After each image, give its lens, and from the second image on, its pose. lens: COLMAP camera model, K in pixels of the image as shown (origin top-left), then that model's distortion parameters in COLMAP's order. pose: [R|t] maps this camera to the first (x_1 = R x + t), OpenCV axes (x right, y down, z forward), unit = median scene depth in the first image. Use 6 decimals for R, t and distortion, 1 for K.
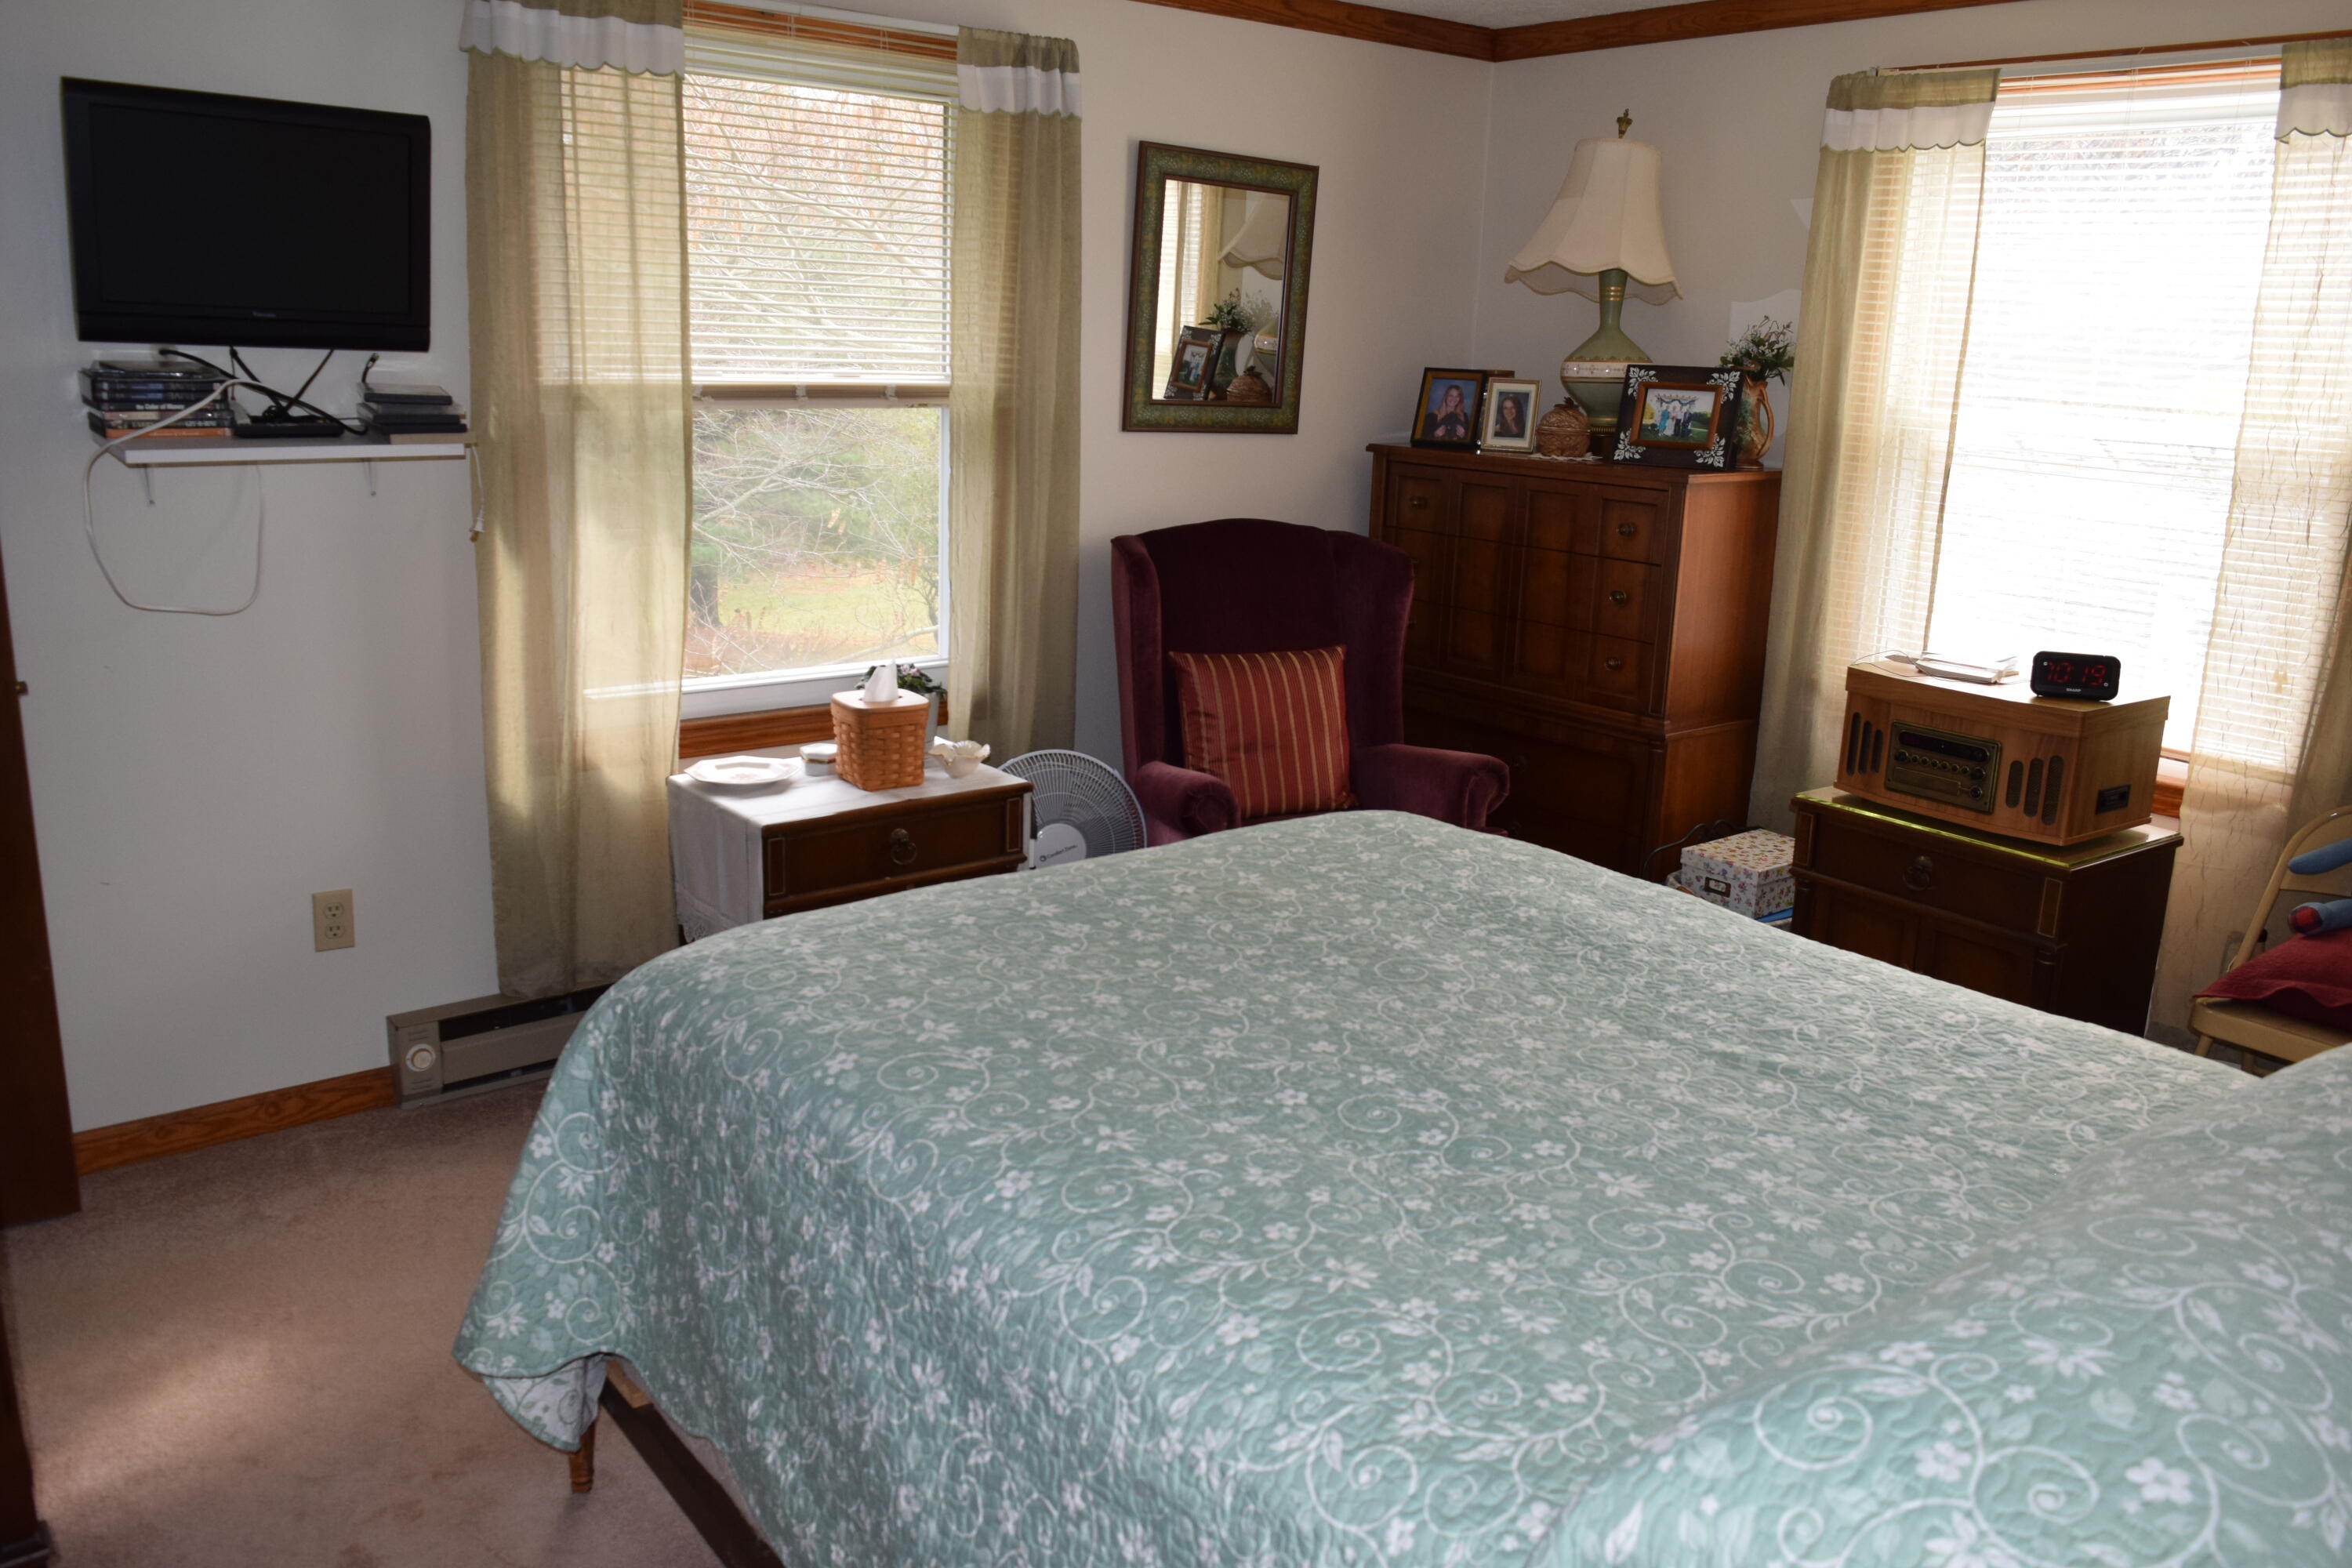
lens RADIAL K [[1820.9, 0, 1169.5], [0, 1820.9, 783.8], [0, 0, 1]] dist [-0.021770, 0.009667]
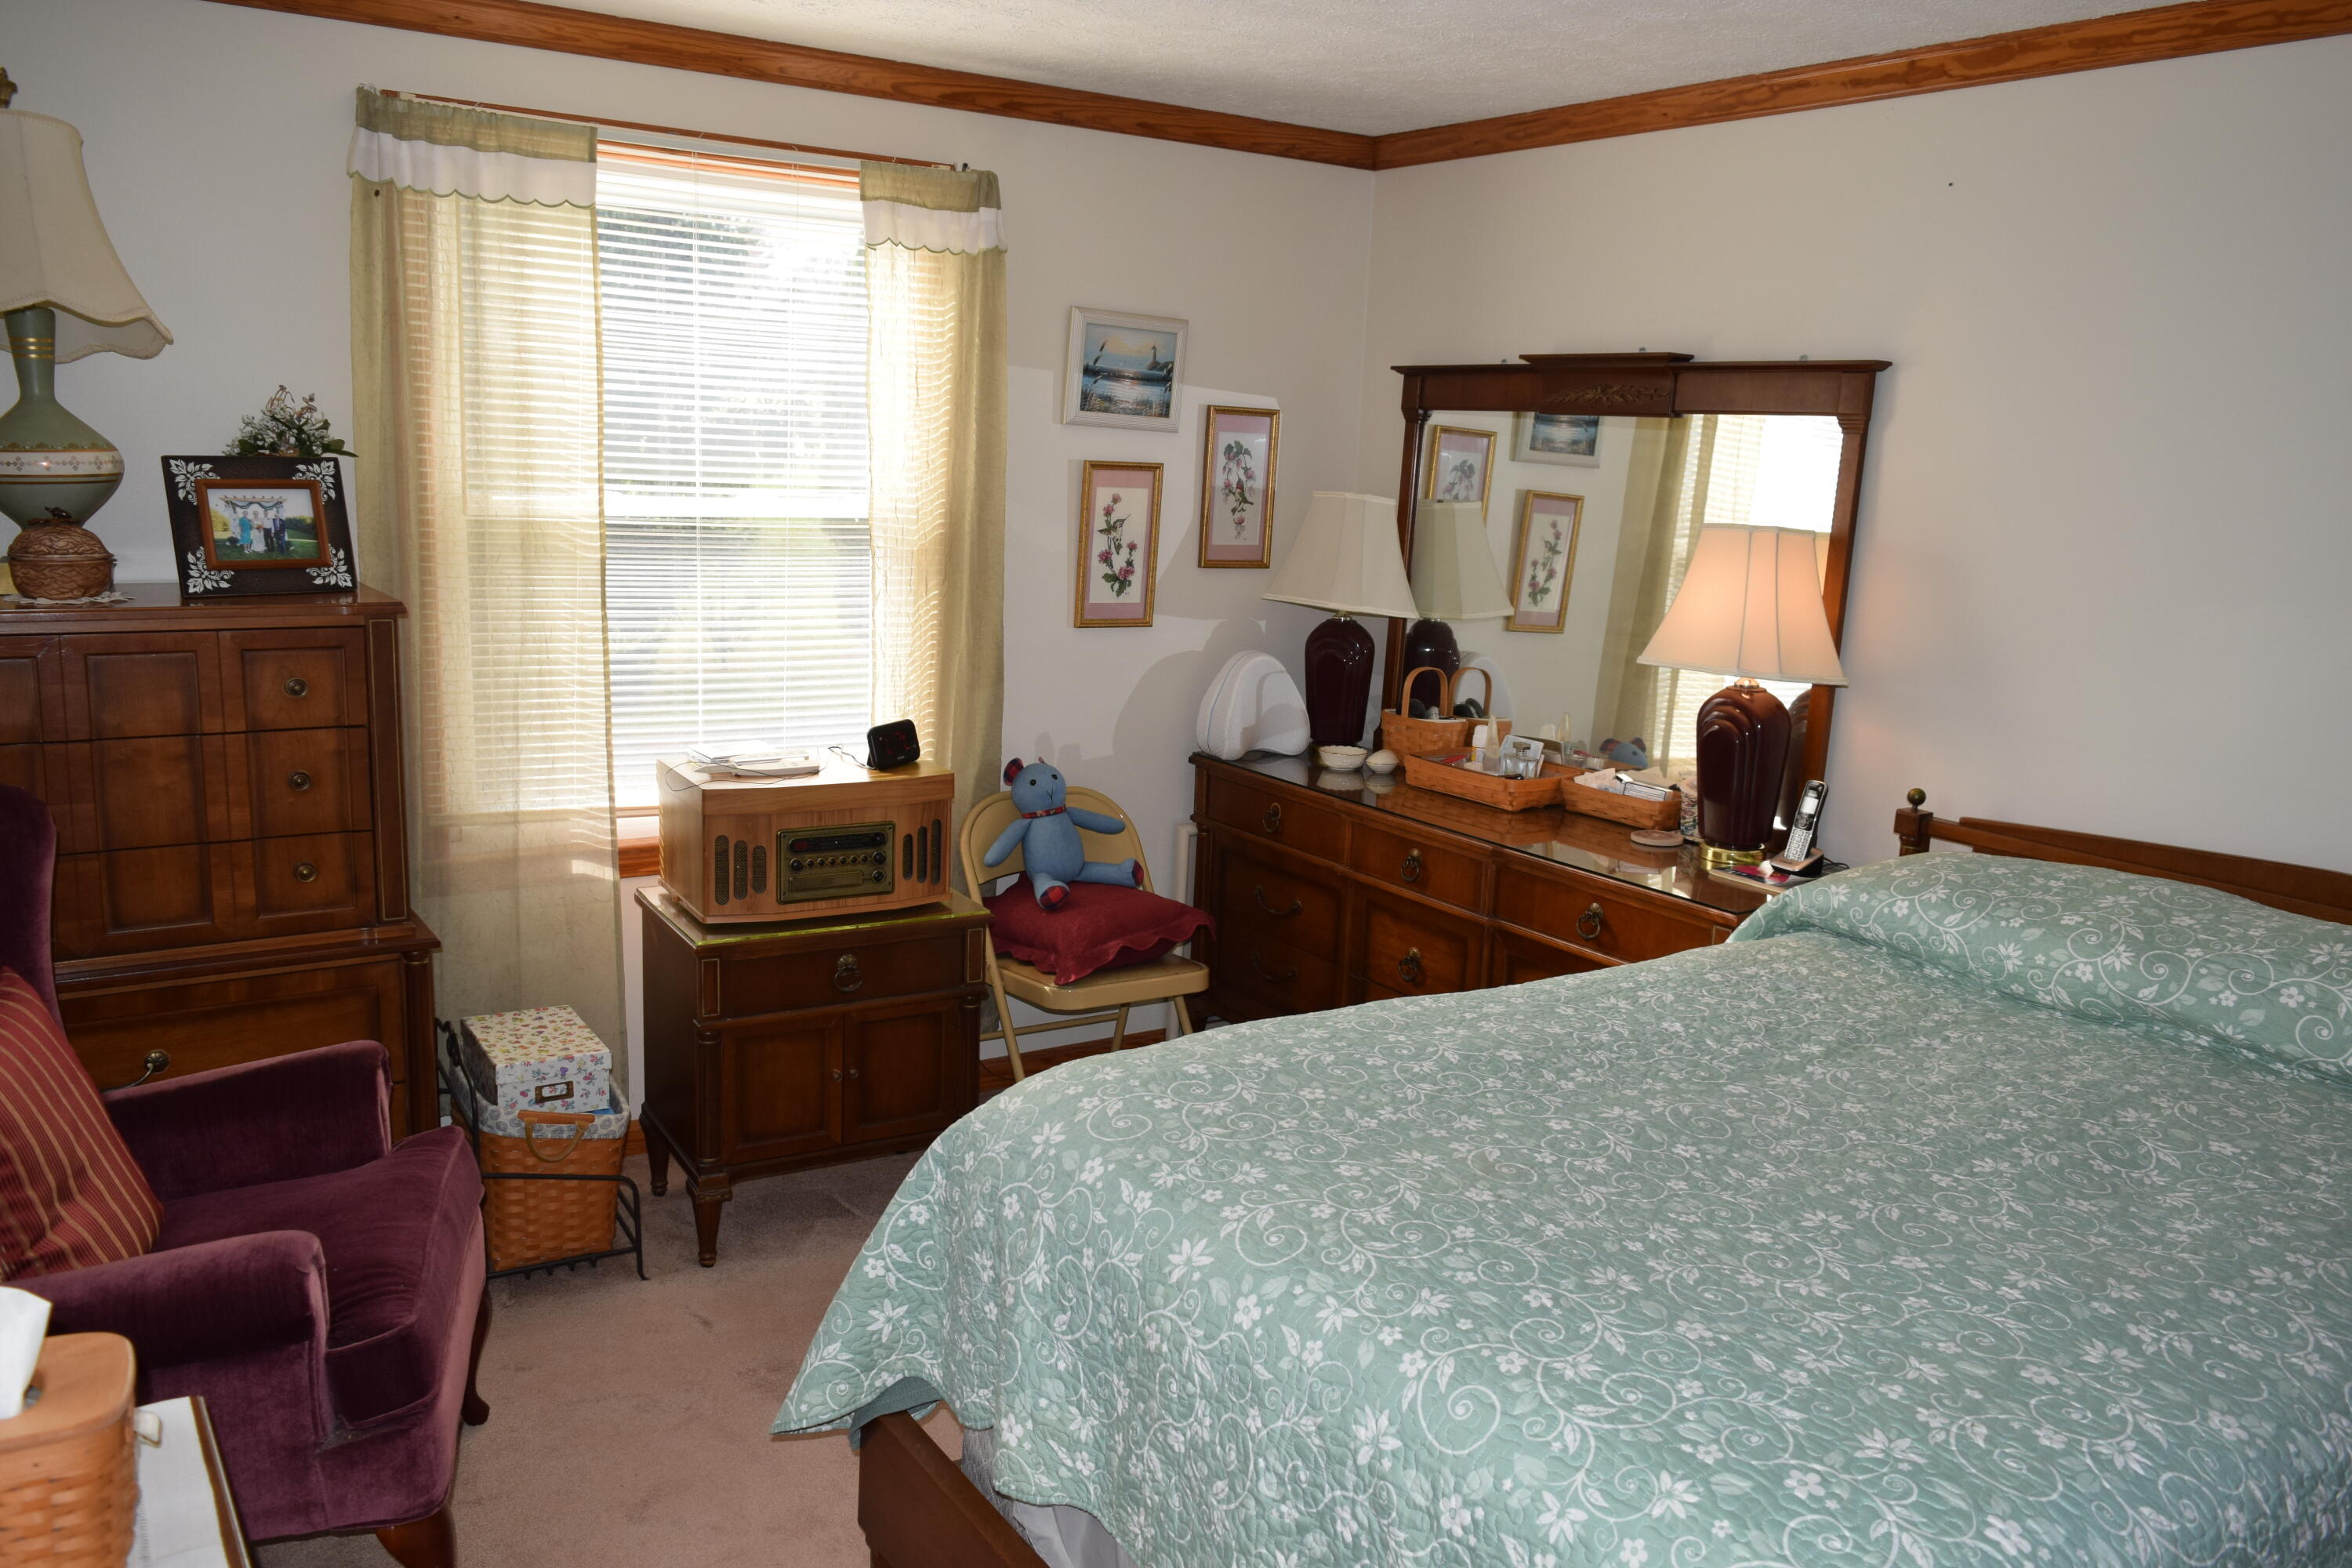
lens RADIAL K [[1820.9, 0, 1169.9], [0, 1820.9, 779.0], [0, 0, 1]] dist [-0.021770, 0.009667]
pose [[0.085319, -0.211678, 0.973608, -0.488616], [0.209027, 0.959228, 0.190234, -0.195356], [-0.974181, 0.187280, 0.126087, 0.671915]]
